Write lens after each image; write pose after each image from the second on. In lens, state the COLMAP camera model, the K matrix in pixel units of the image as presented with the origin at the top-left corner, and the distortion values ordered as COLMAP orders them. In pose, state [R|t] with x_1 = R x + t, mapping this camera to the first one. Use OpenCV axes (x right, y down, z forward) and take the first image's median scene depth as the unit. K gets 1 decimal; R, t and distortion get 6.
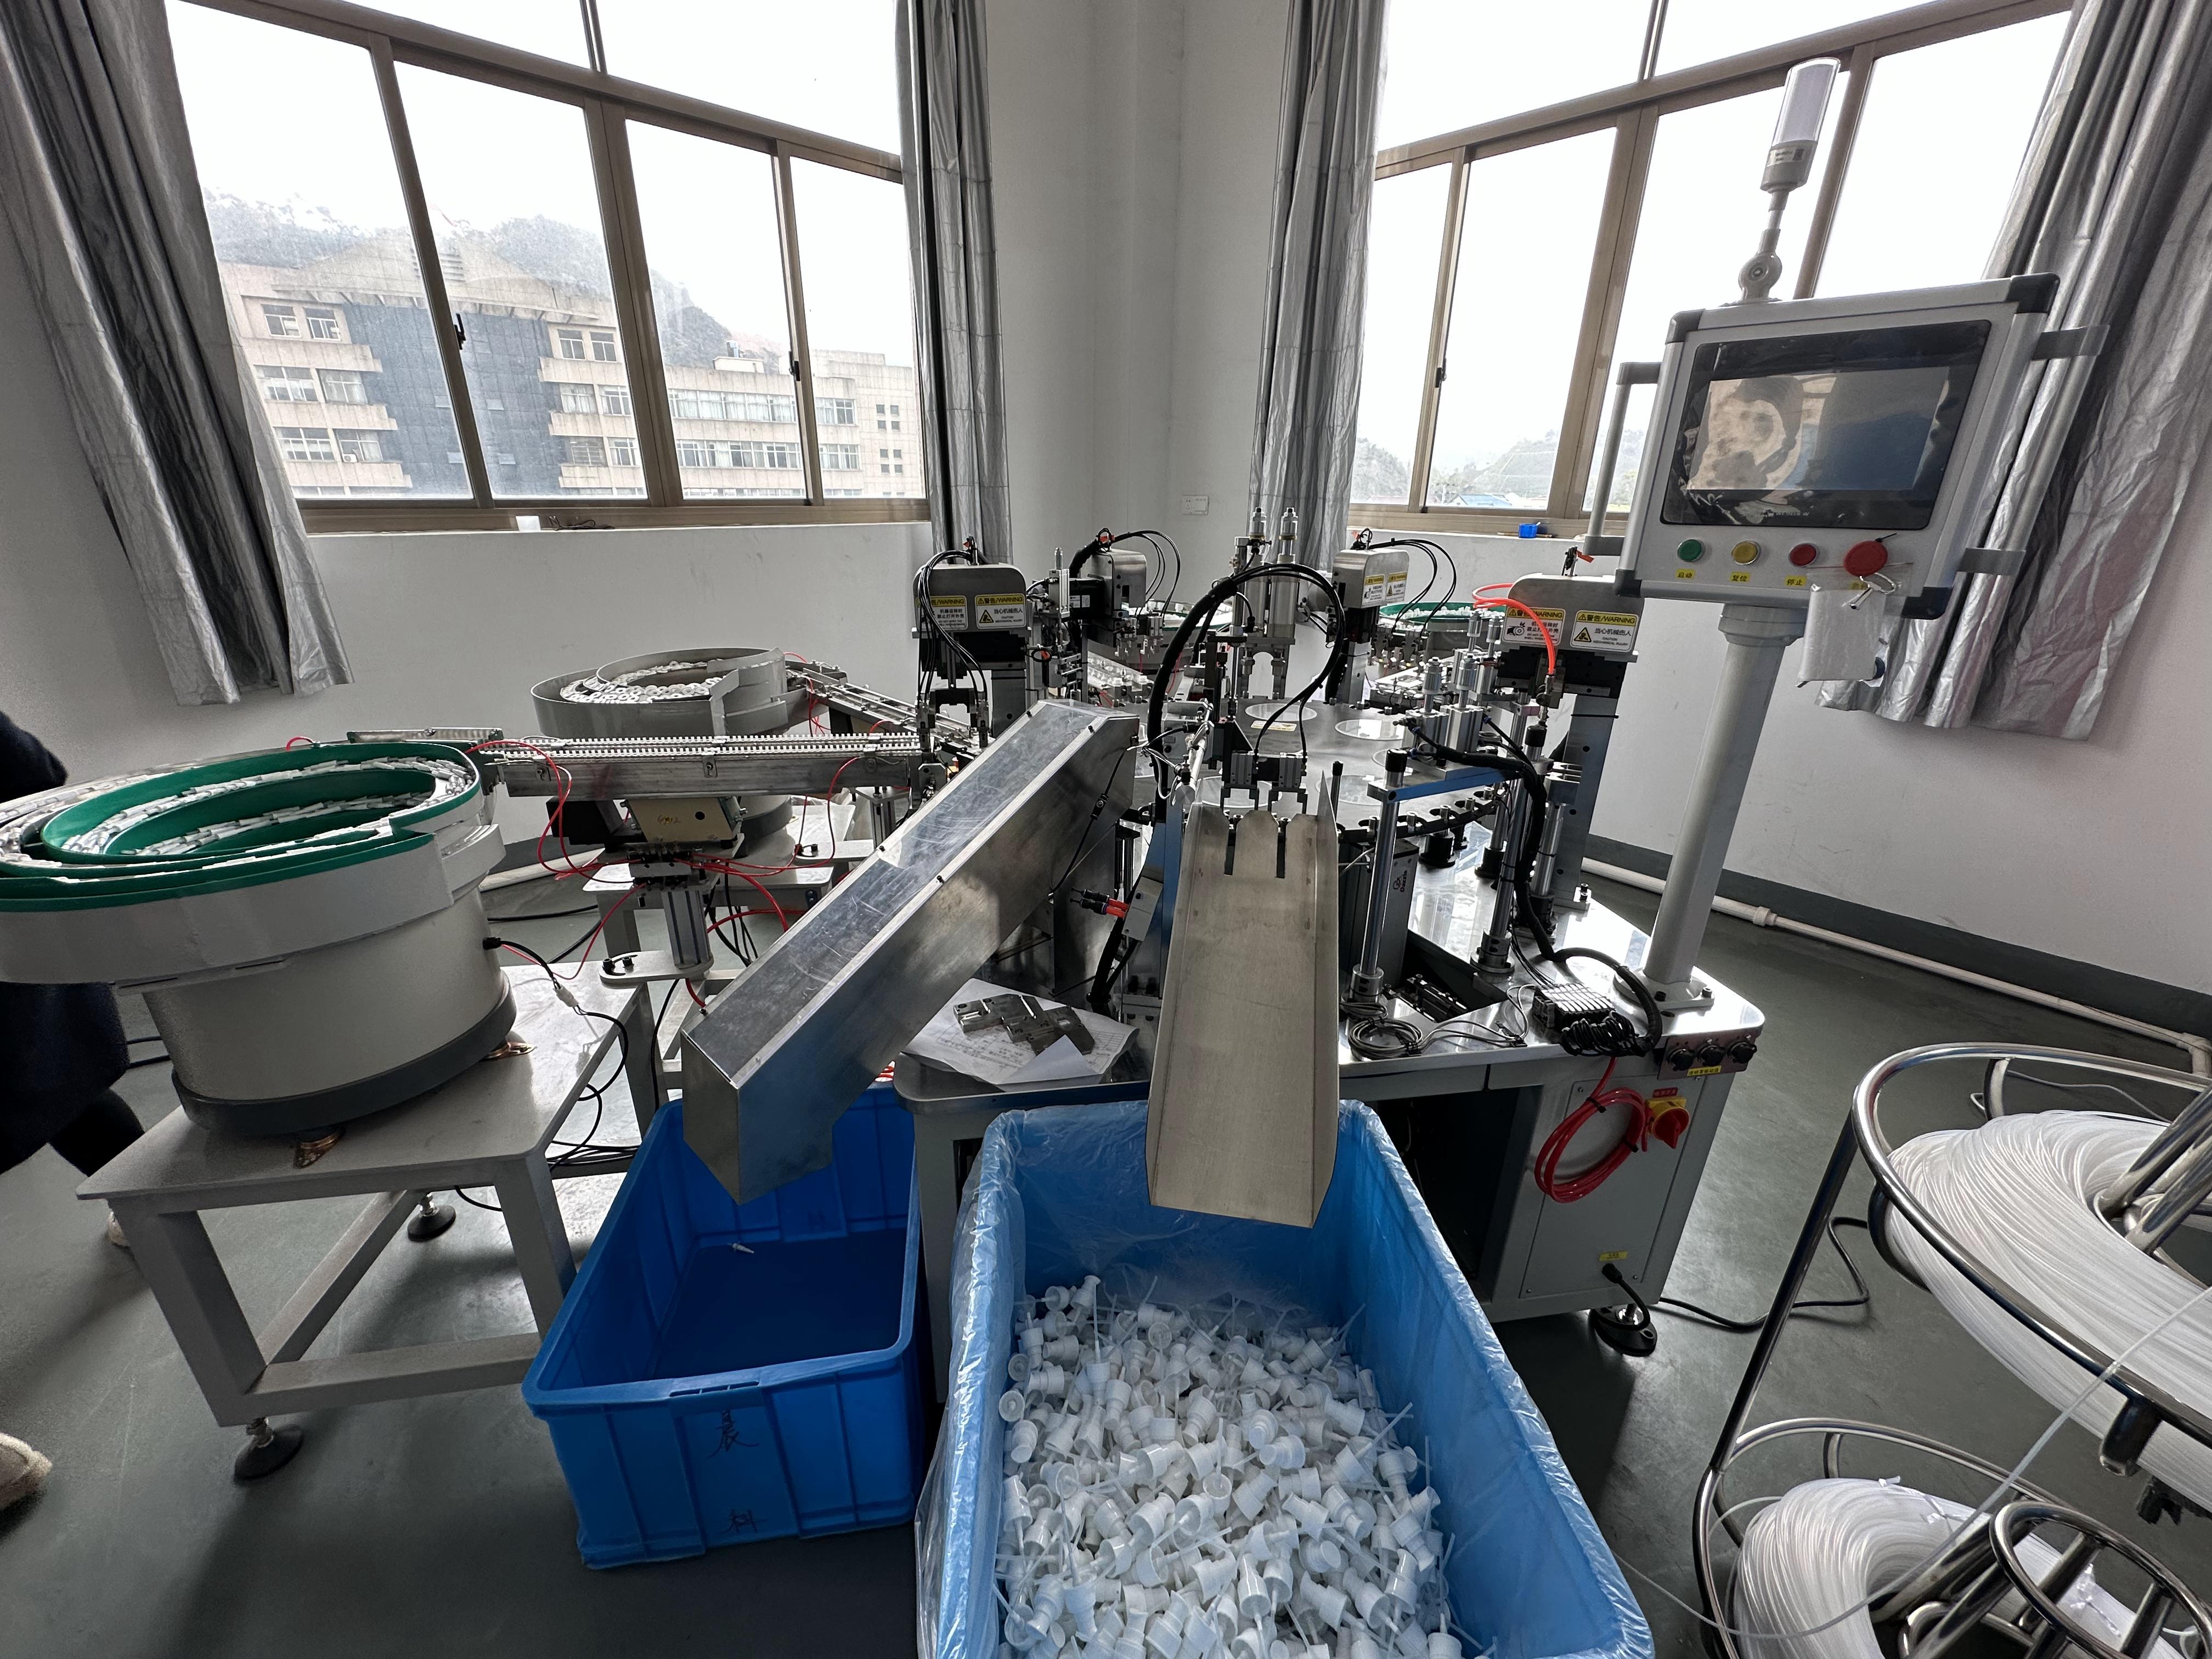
lens RADIAL K [[886.1, 0, 1106.0], [0, 886.1, 829.5], [0, 0, 1]] dist [0.002284, 0.000327]
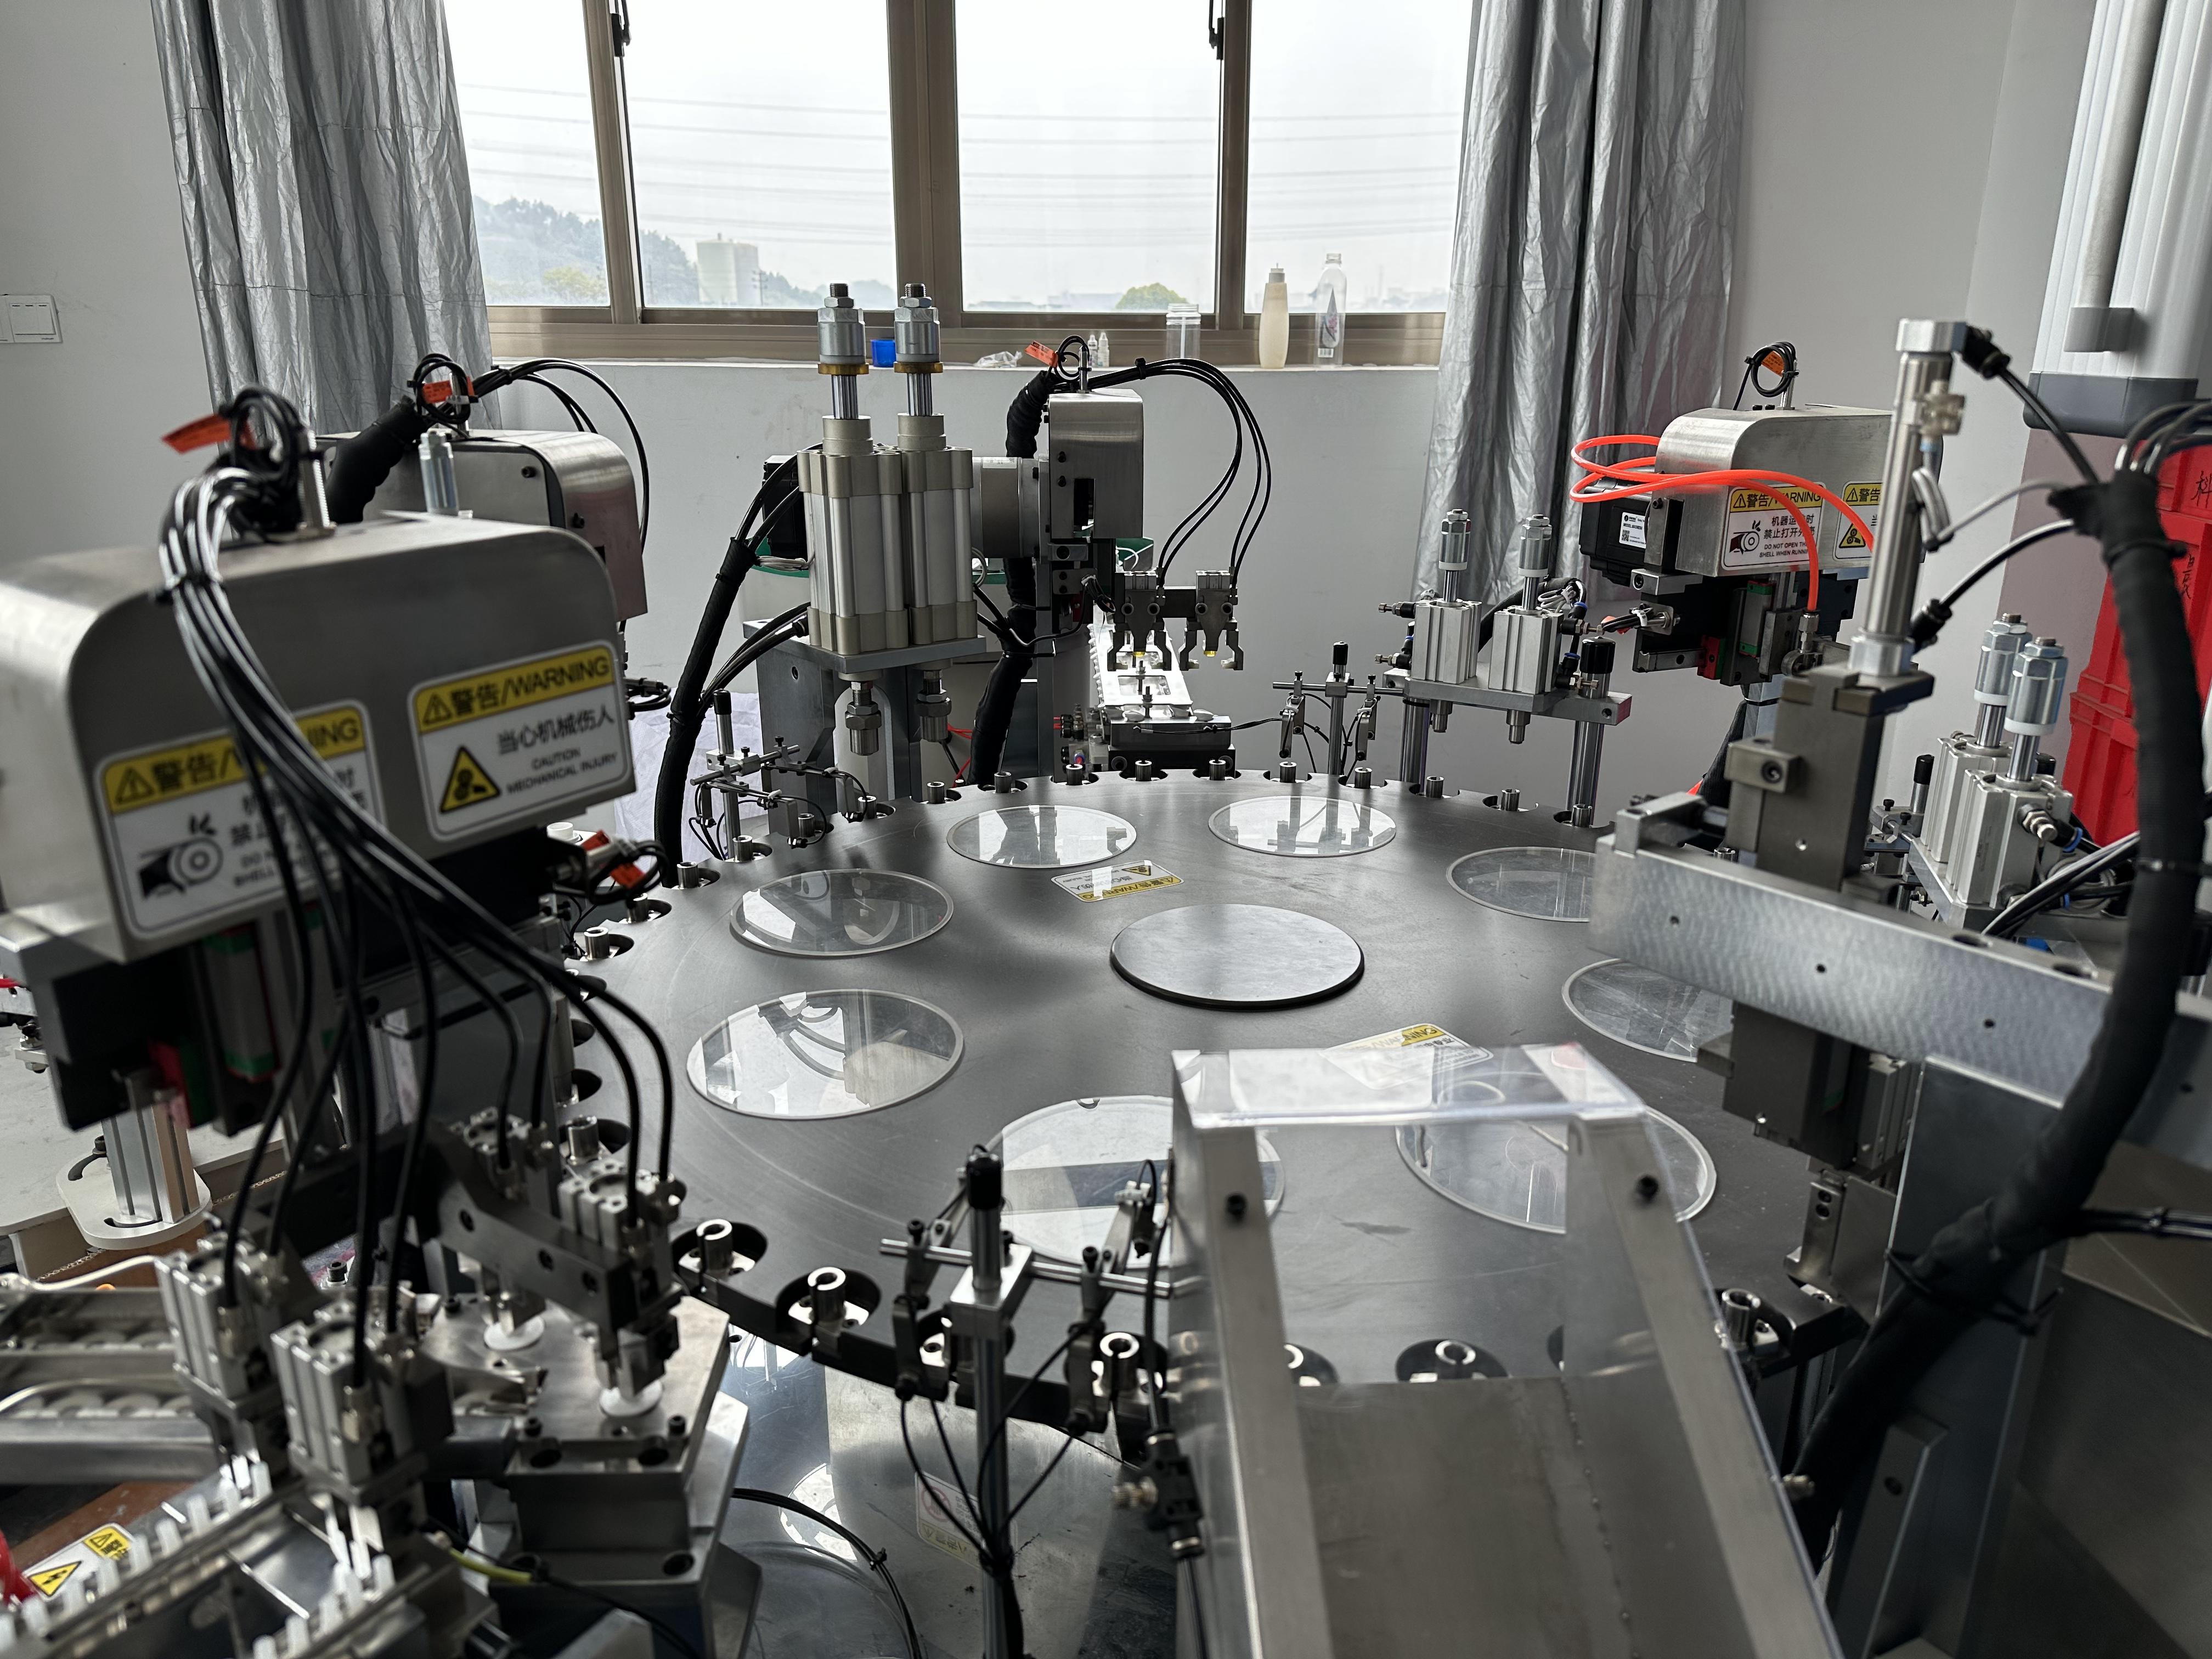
lens RADIAL K [[1560.4, 0, 1106.0], [0, 1560.4, 829.5], [0, 0, 1]] dist [0.072750, -0.103224]
pose [[0.674037, -0.243293, 0.697483, -0.204573], [0.274605, 0.959066, 0.069163, -0.150061], [-0.685759, 0.144914, 0.713256, 0.452917]]
